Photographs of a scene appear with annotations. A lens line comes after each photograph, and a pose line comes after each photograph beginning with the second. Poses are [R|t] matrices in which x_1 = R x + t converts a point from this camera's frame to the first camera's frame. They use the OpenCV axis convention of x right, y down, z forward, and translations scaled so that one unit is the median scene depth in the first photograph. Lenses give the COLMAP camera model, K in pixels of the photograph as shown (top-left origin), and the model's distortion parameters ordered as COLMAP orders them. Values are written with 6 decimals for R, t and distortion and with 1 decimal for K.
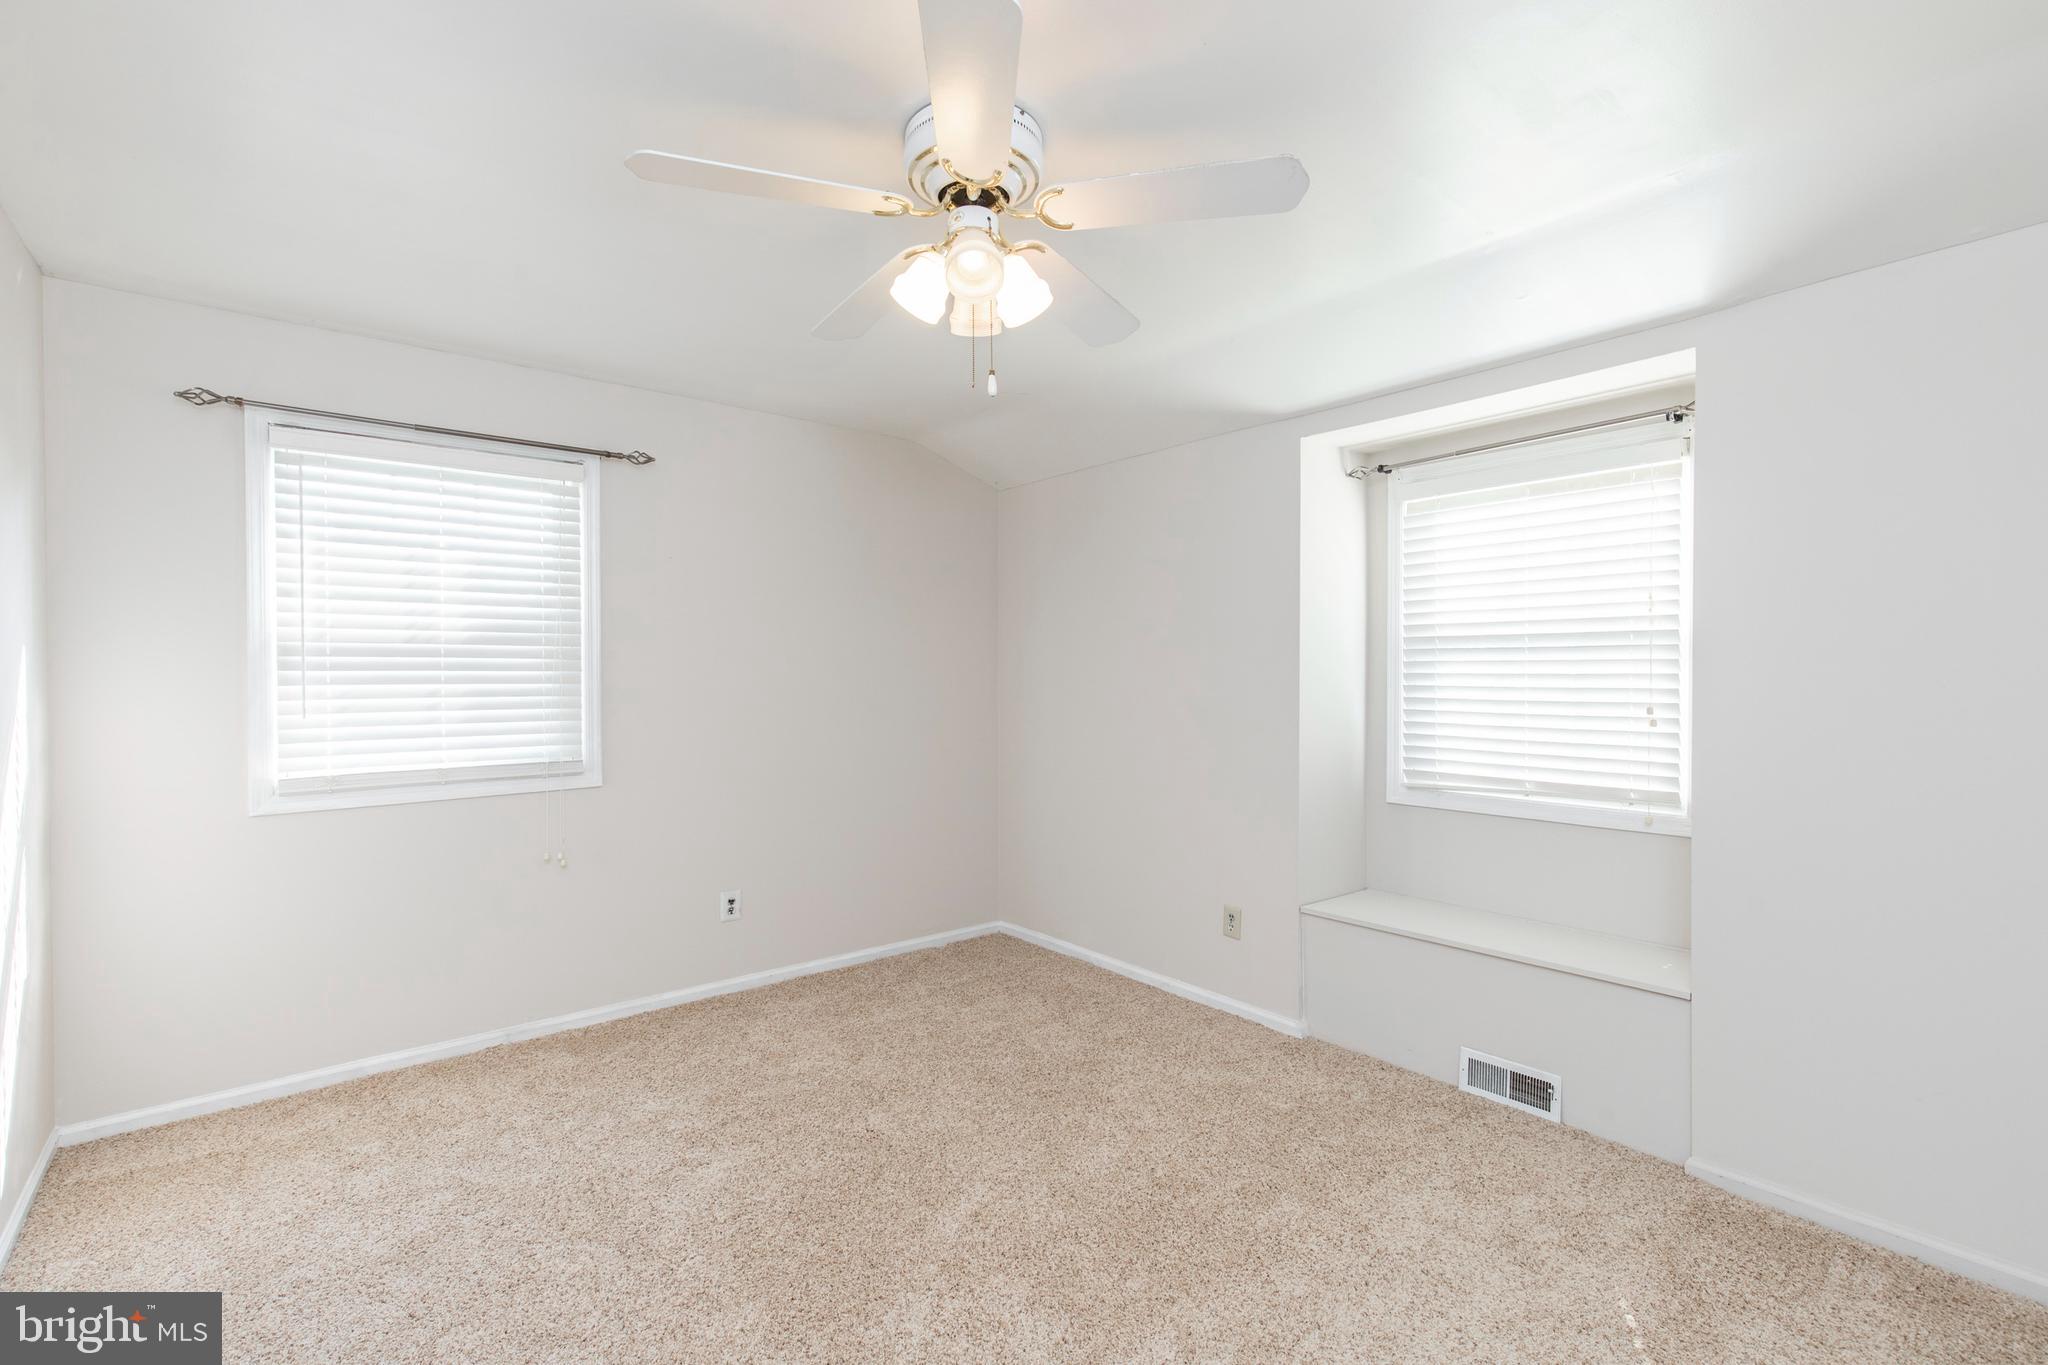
lens RADIAL K [[935.6, 0, 1032.5], [0, 935.6, 679.8], [0, 0, 1]] dist [0.000664, 0.000056]
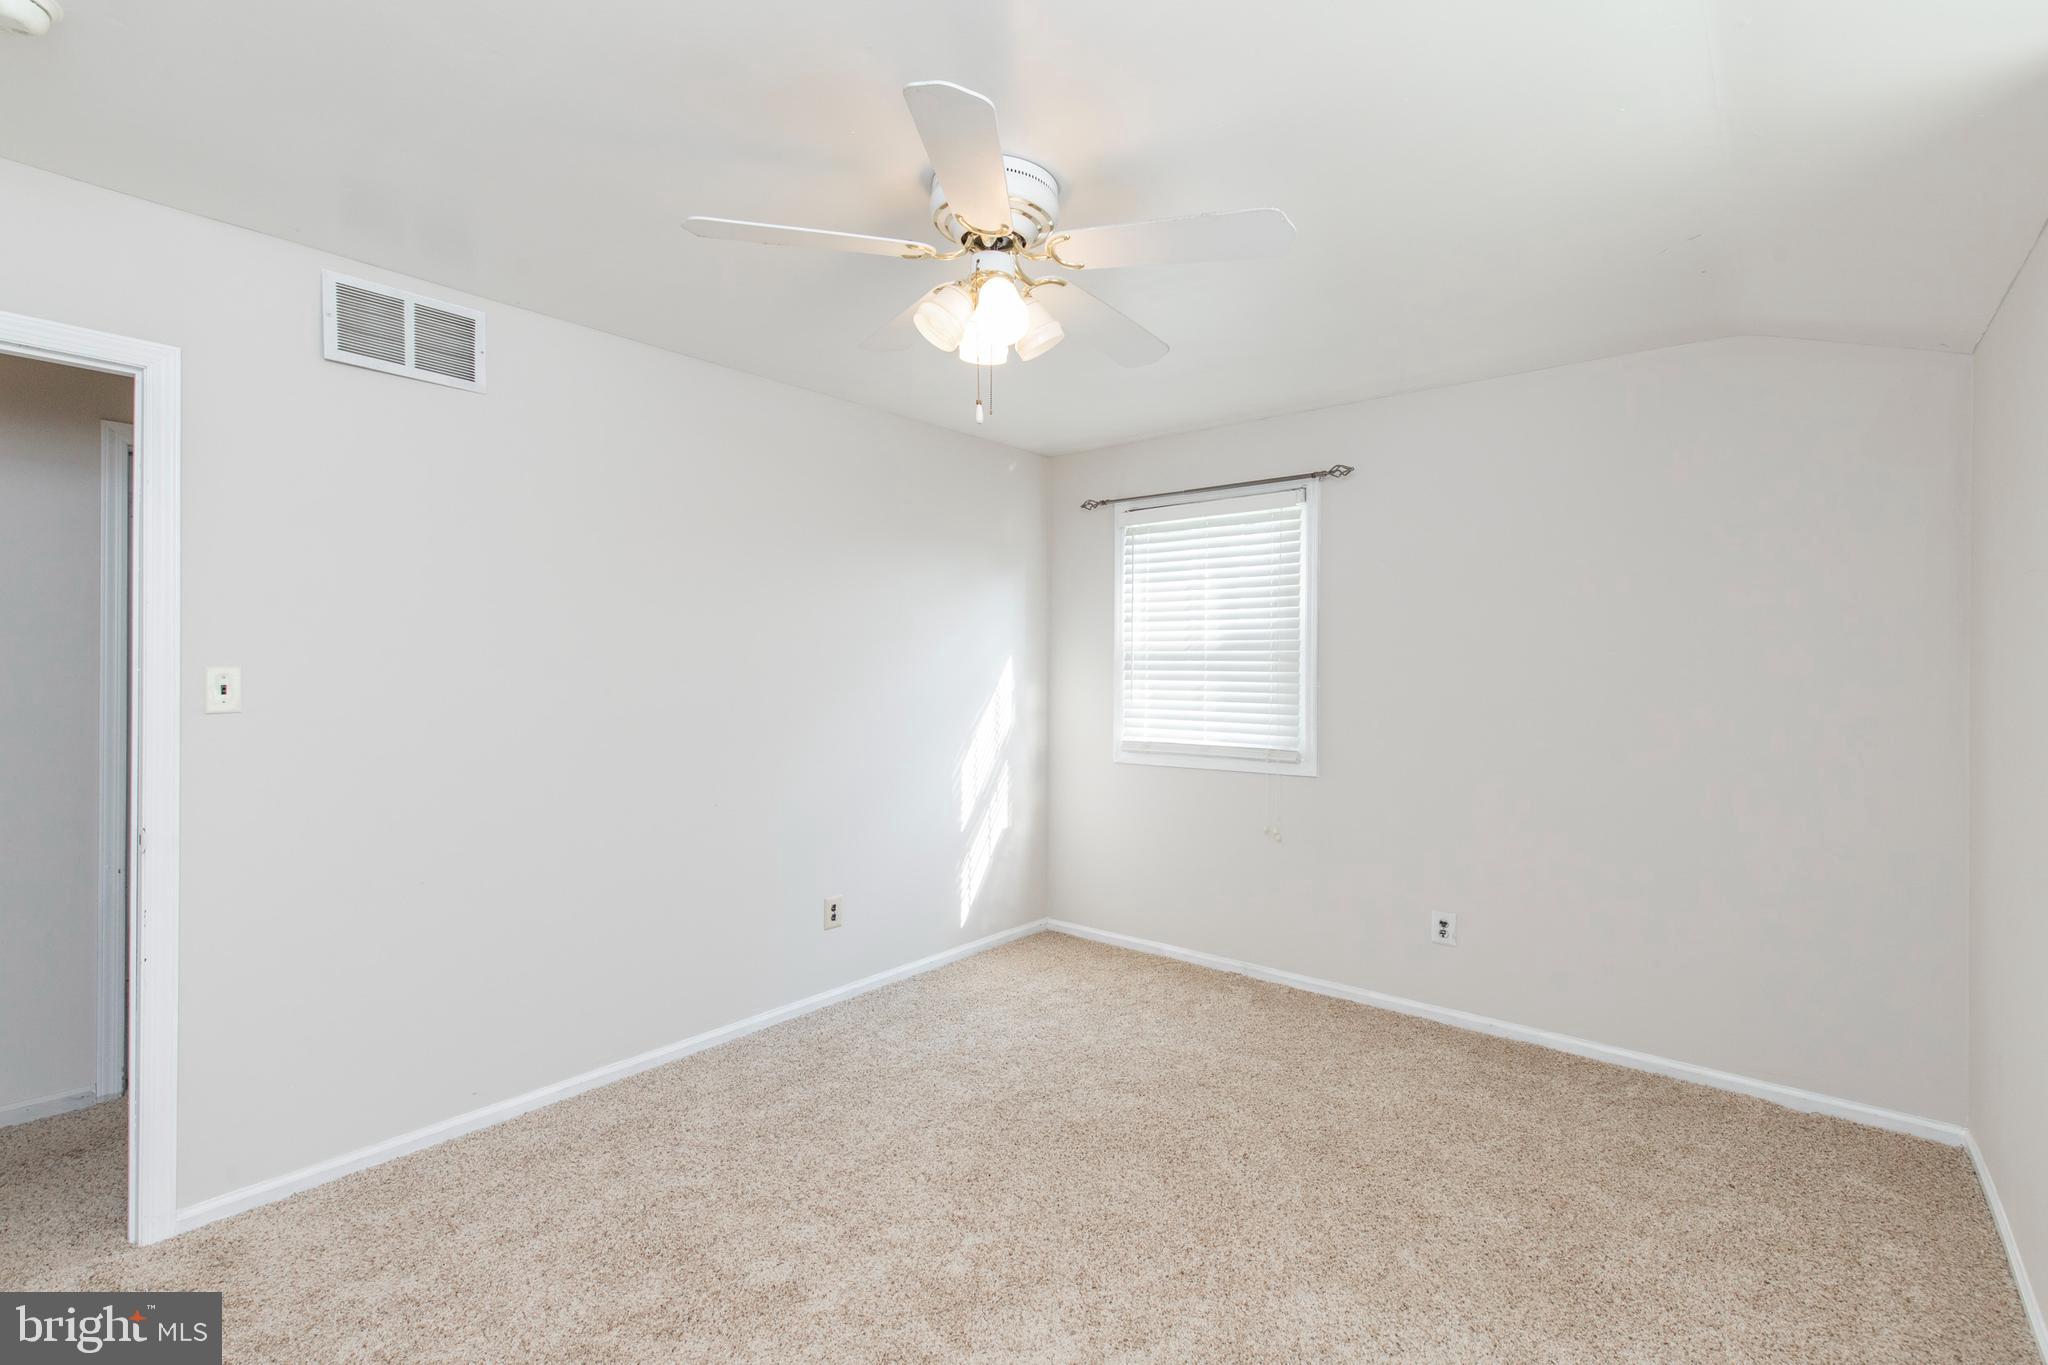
lens RADIAL K [[935.6, 0, 1008.7], [0, 935.6, 664.0], [0, 0, 1]] dist [0.000664, 0.000056]
pose [[0.156845, -0.001539, -0.987622, 0.622849], [-0.014369, 0.999889, -0.003841, -0.010041], [0.987519, 0.014794, 0.156806, 0.515299]]
